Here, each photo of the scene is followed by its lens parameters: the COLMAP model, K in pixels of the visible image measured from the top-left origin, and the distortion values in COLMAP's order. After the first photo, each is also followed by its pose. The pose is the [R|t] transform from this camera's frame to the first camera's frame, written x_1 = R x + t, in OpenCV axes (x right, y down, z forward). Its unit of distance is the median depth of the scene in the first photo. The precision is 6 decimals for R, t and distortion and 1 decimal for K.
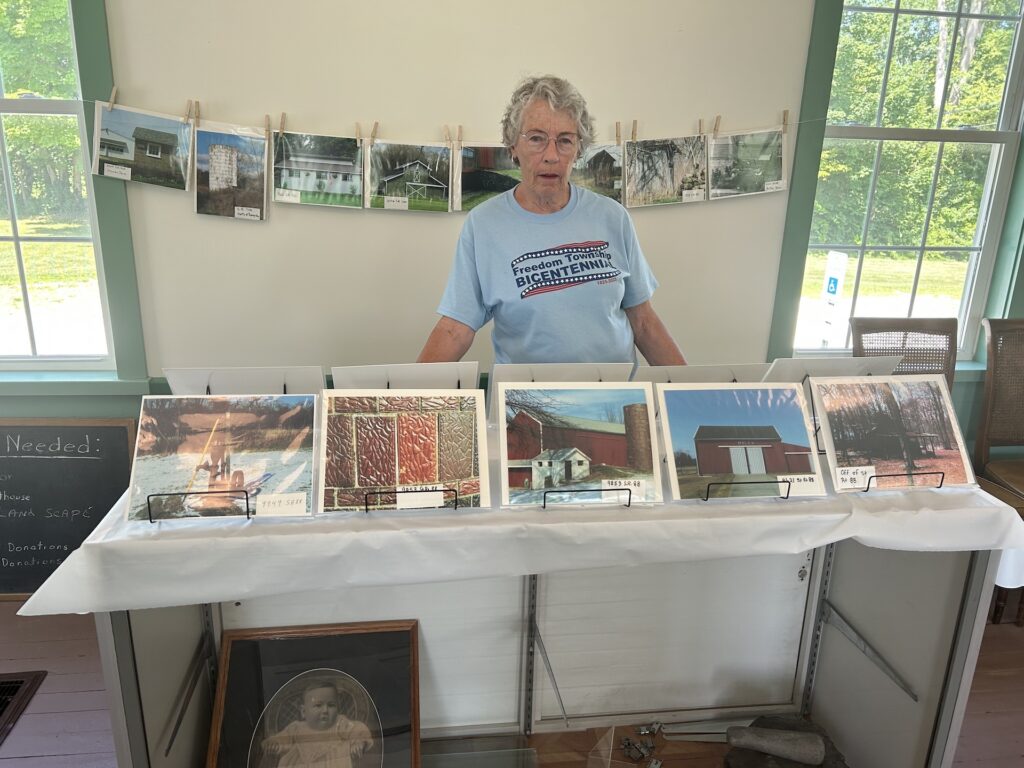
lens RADIAL K [[793.7, 0, 512.0], [0, 793.7, 384.0], [0, 0, 1]] dist [0.104868, -0.100831]
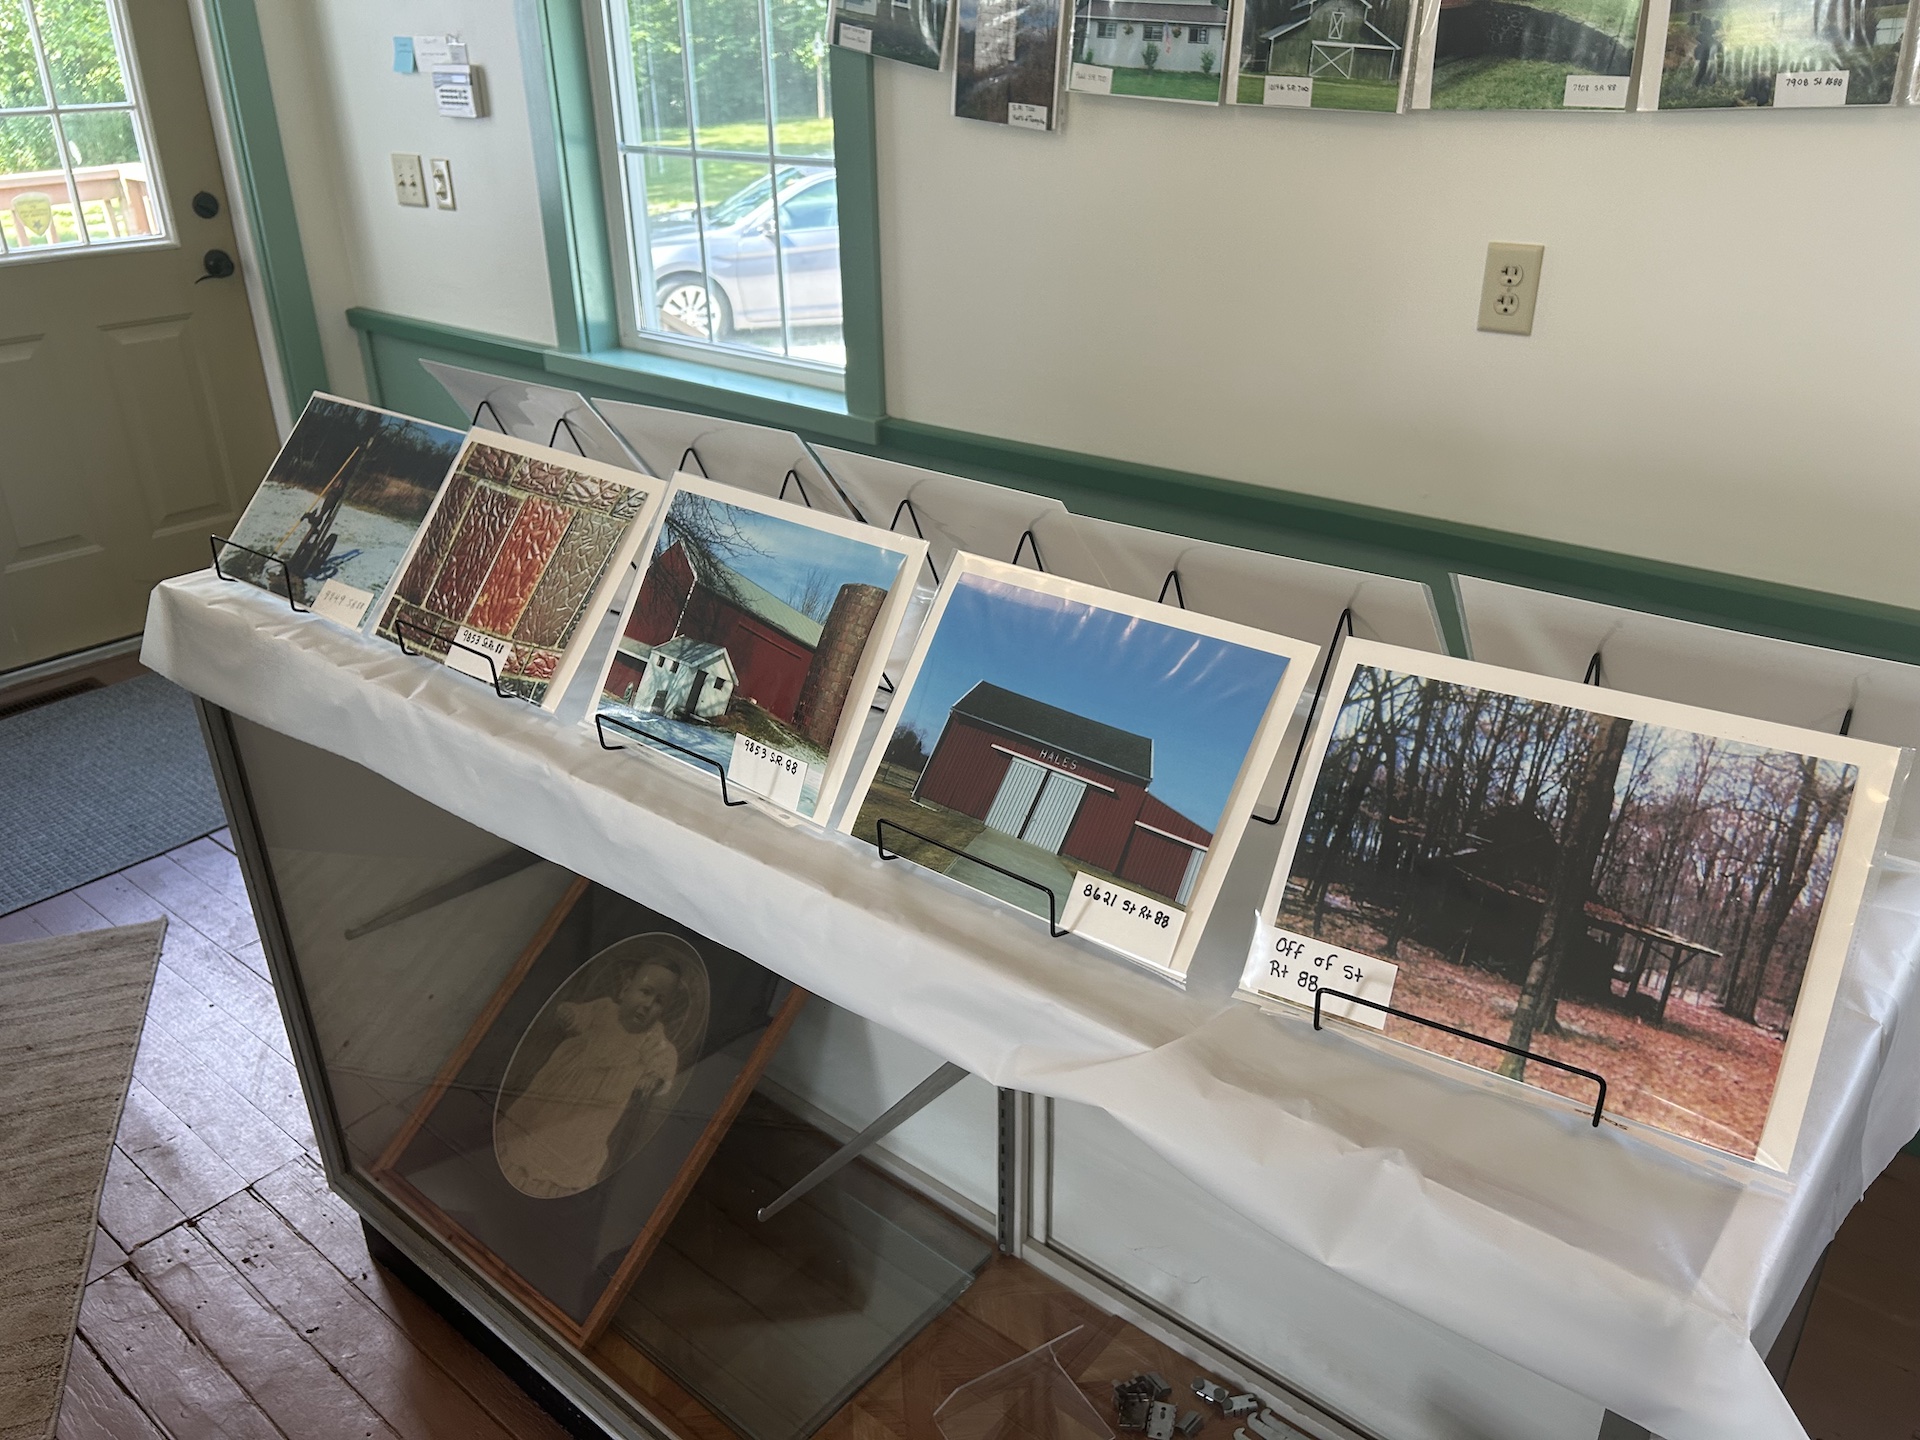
lens RADIAL K [[1488.2, 0, 960.0], [0, 1488.2, 720.0], [0, 0, 1]] dist [0.104868, -0.100831]
pose [[0.671110, 0.284575, -0.684564, 0.710485], [-0.179154, 0.958278, 0.222725, -0.085019], [0.719385, -0.026830, 0.694093, 0.494009]]
